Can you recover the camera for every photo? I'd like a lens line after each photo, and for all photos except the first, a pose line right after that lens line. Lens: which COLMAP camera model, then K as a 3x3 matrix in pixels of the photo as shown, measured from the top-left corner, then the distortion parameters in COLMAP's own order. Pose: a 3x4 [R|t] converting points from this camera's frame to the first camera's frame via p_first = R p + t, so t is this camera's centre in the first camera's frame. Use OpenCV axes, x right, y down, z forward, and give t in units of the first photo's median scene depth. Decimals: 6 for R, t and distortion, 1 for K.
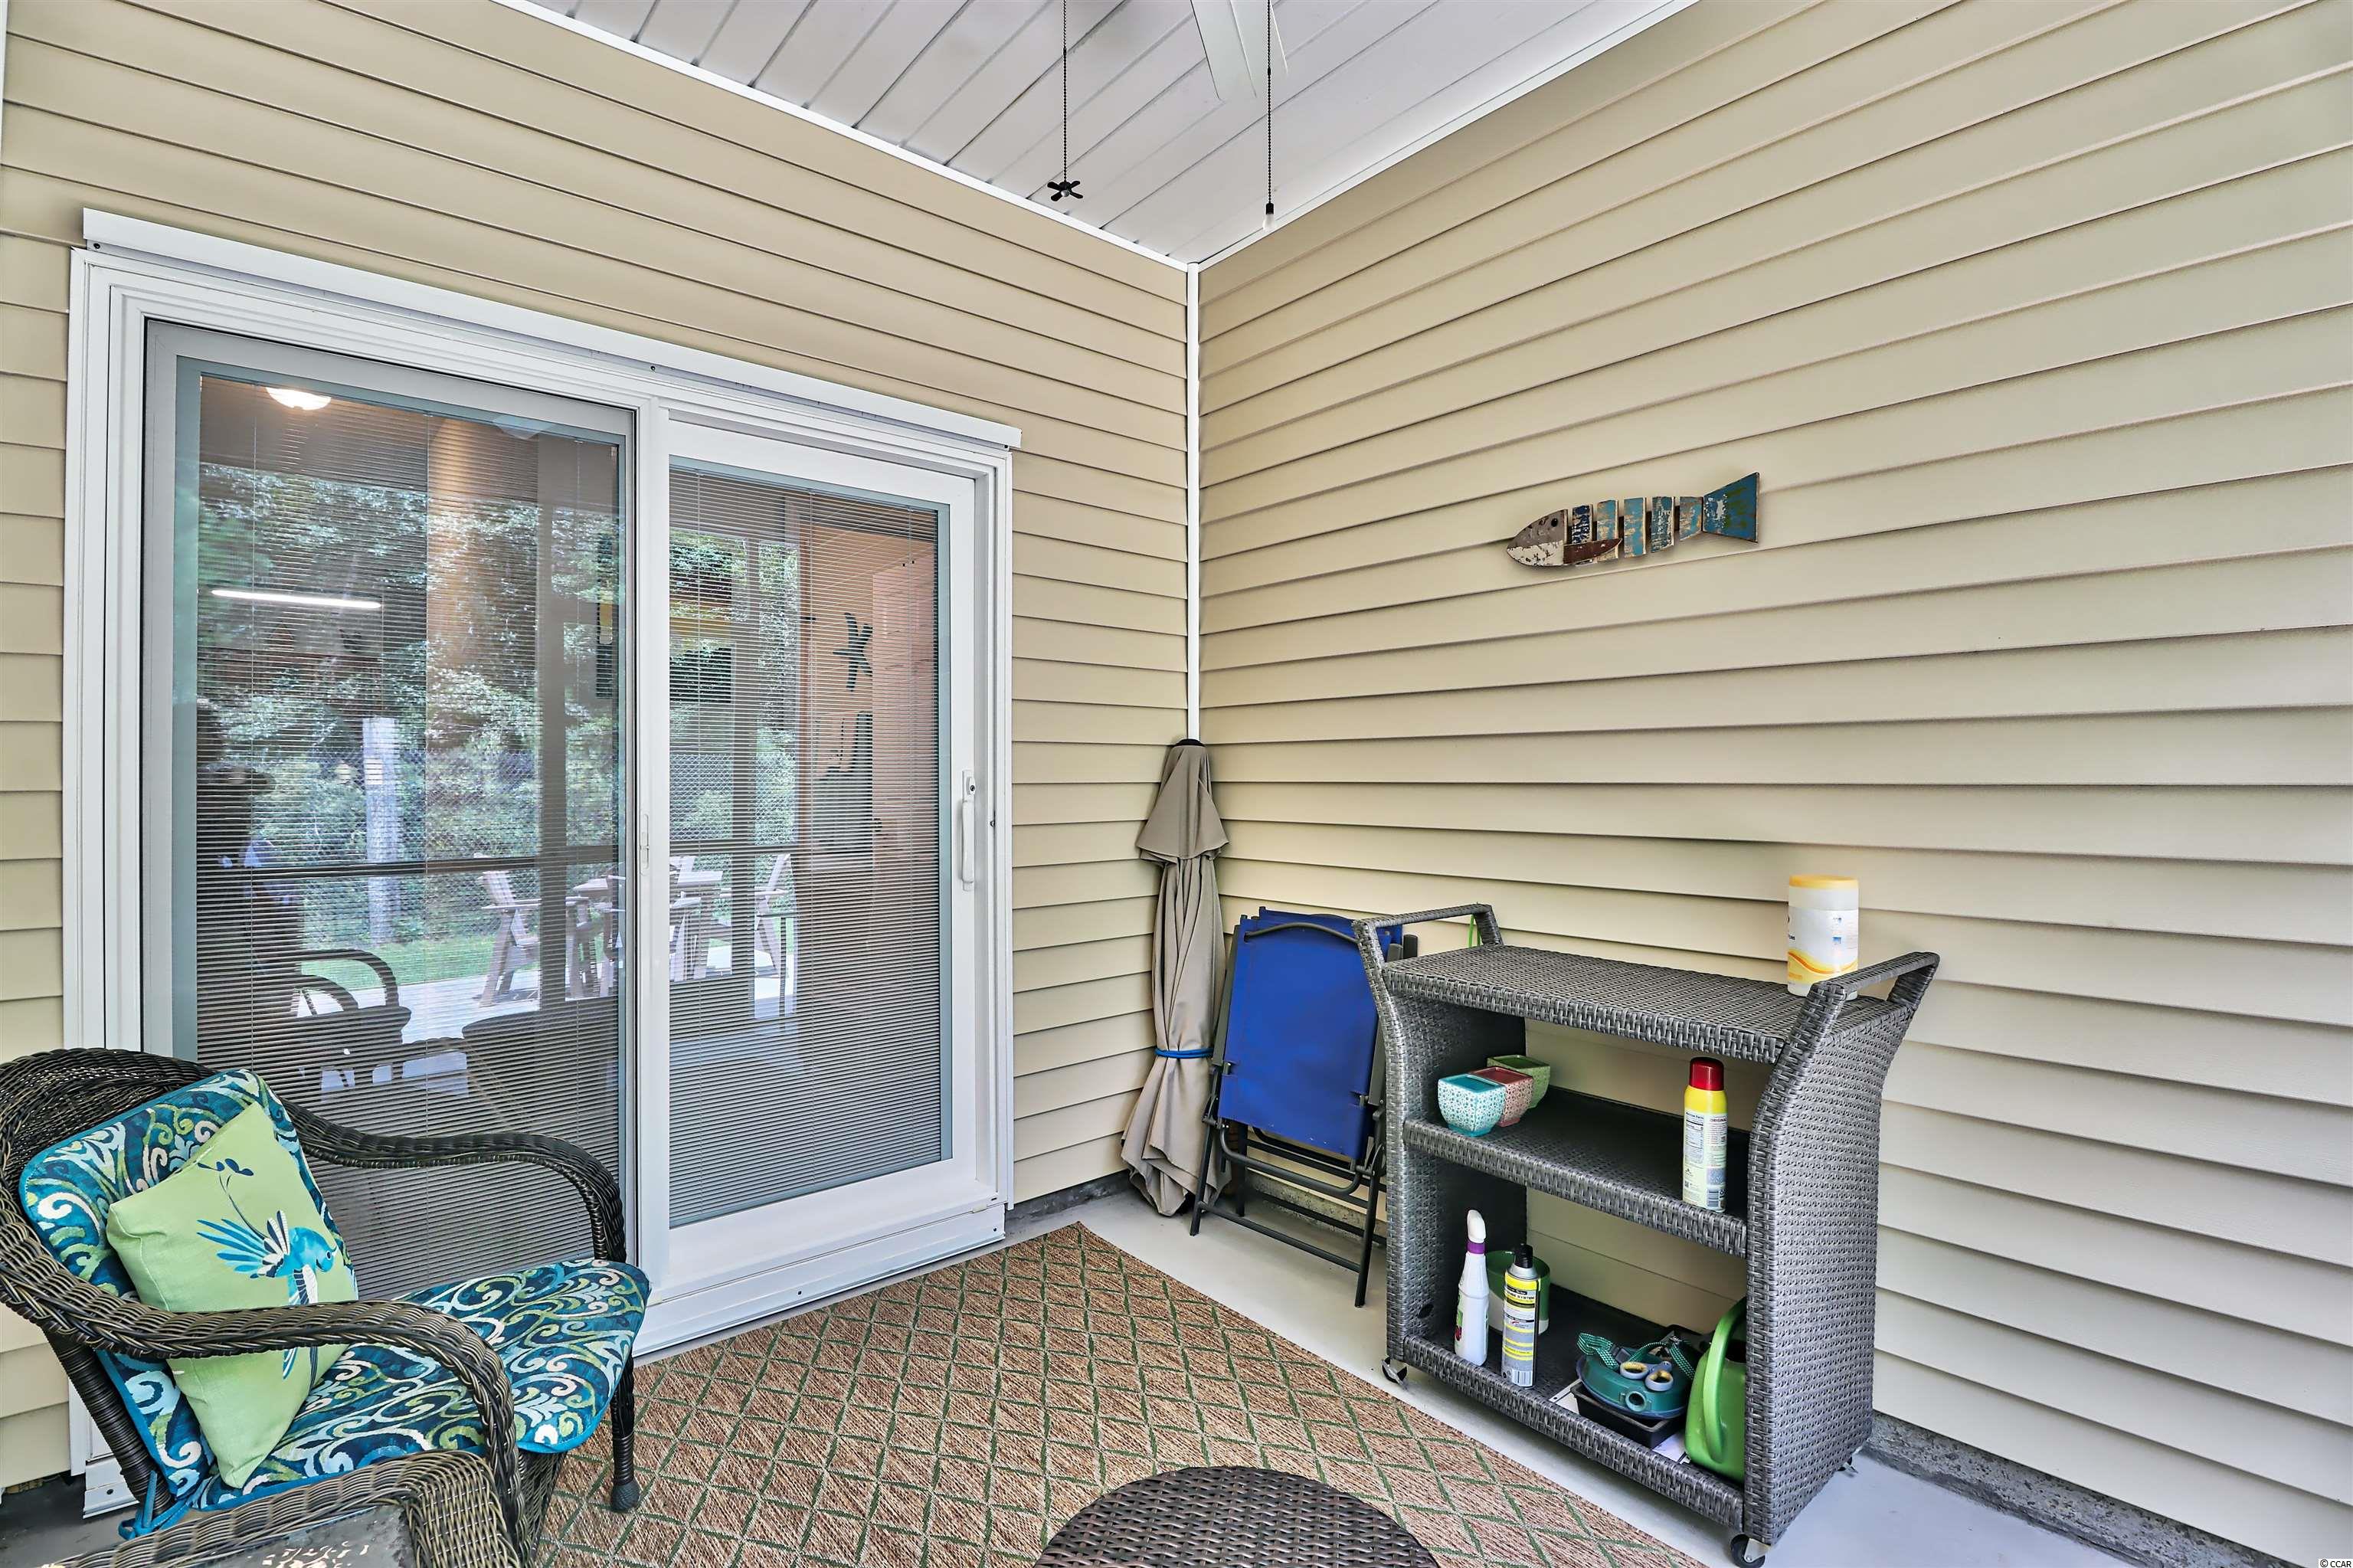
lens RADIAL K [[1103.7, 0, 1176.5], [0, 1103.7, 784.0], [0, 0, 1]] dist [-0.000380, 0.000029]
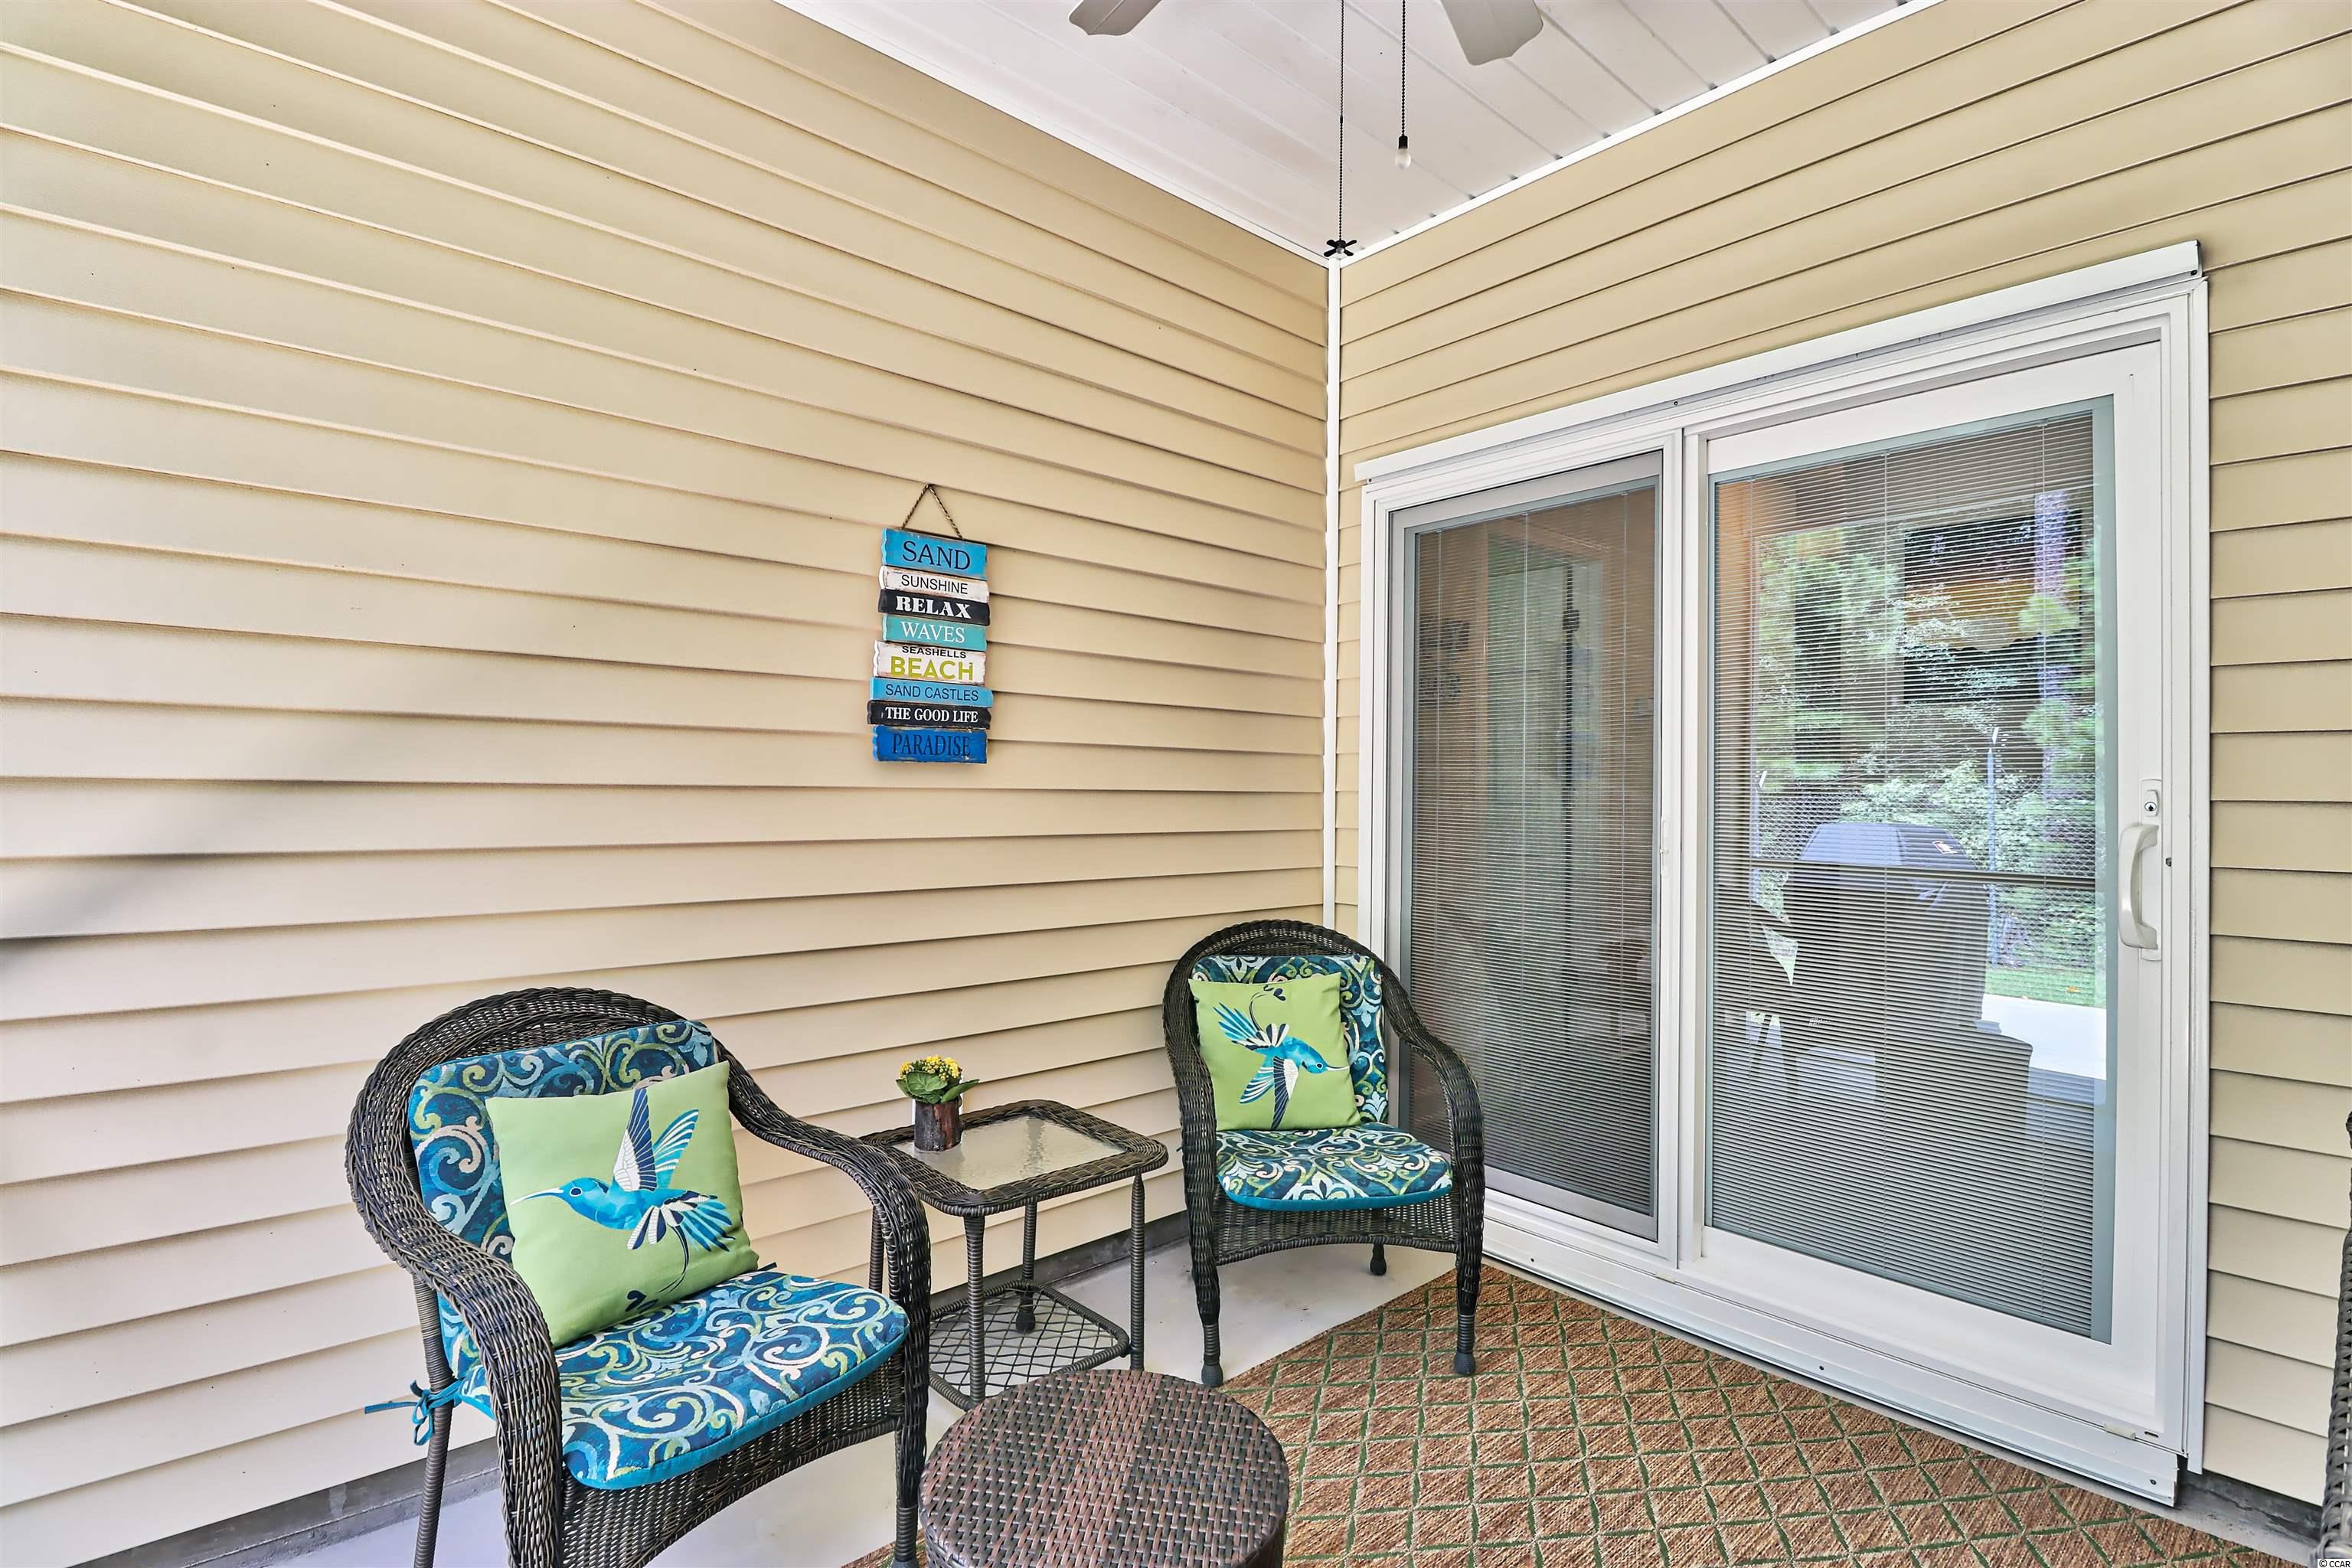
lens RADIAL K [[1086.5, 0, 1157.4], [0, 1086.5, 774.7], [0, 0, 1]] dist [0.000008, -0.013551]
pose [[0.000723, -0.006260, -0.999980, 0.563668], [-0.014770, 0.999871, -0.006270, -0.001684], [0.999891, 0.014774, 0.000630, 0.491125]]
